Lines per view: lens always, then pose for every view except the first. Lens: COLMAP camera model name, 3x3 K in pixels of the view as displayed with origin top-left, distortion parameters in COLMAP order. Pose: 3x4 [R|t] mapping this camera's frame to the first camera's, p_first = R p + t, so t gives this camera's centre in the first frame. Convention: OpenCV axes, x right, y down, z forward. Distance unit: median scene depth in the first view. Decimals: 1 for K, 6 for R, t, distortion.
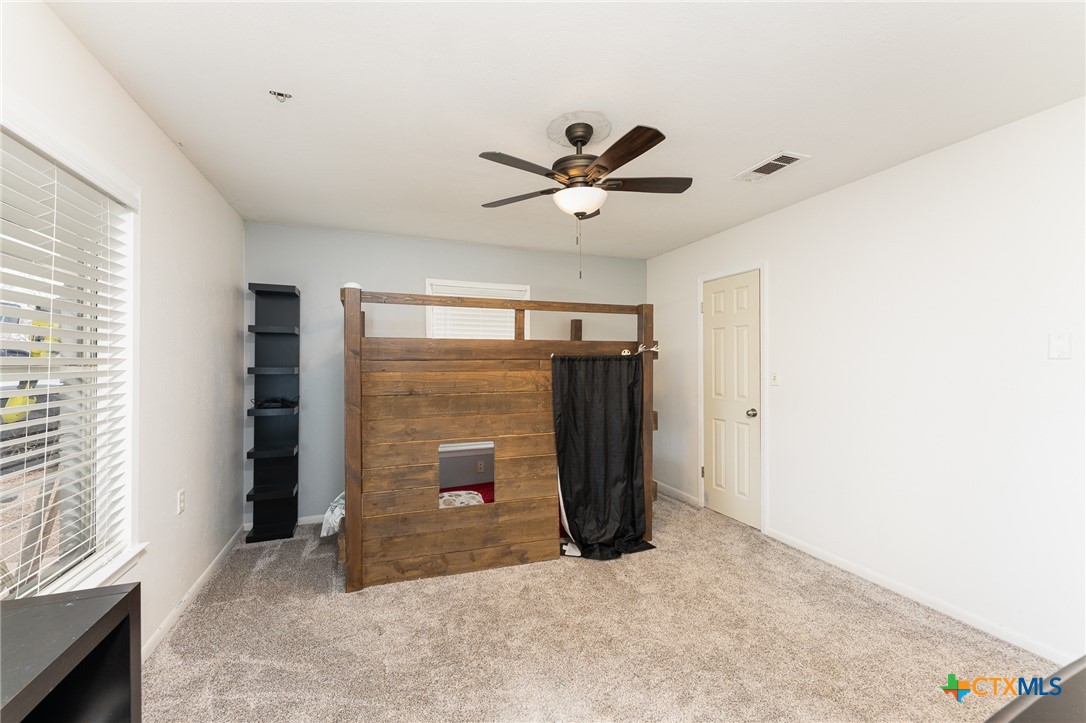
lens RADIAL K [[436.3, 0, 540.9], [0, 436.3, 362.9], [0, 0, 1]] dist [0.007778, -0.000230]
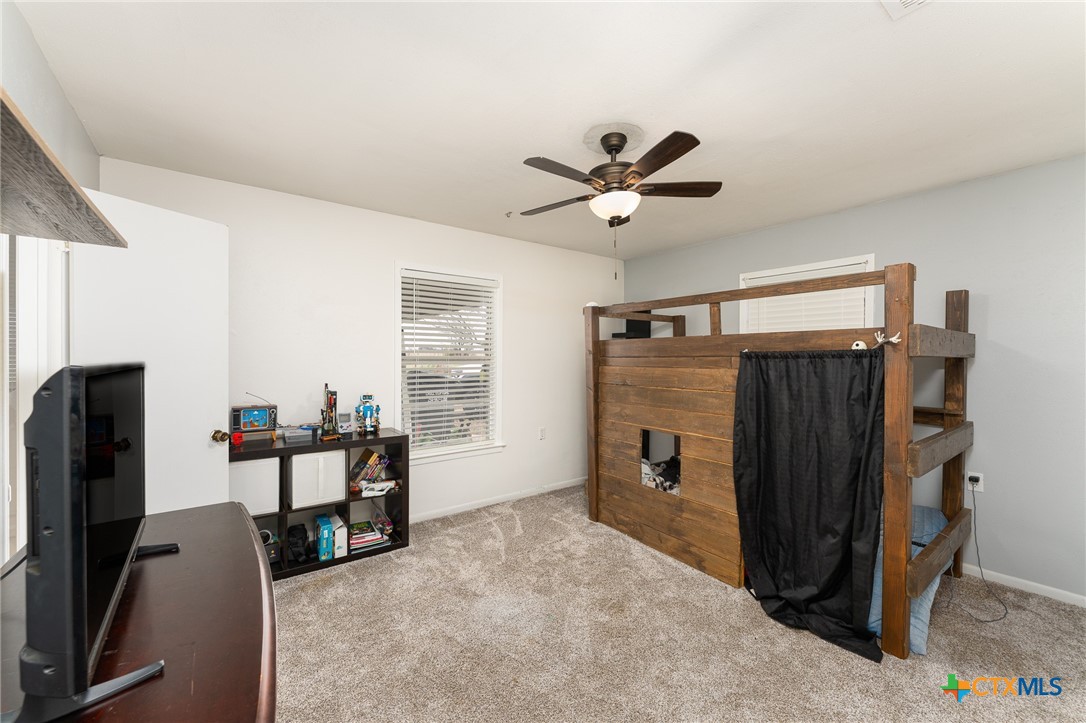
lens RADIAL K [[436.3, 0, 537.4], [0, 436.3, 359.4], [0, 0, 1]] dist [0.007778, -0.000230]
pose [[0.264923, 0.006784, -0.964246, 0.777230], [-0.002246, 0.999977, 0.006419, -0.006962], [0.964267, 0.000465, 0.264932, 0.400394]]
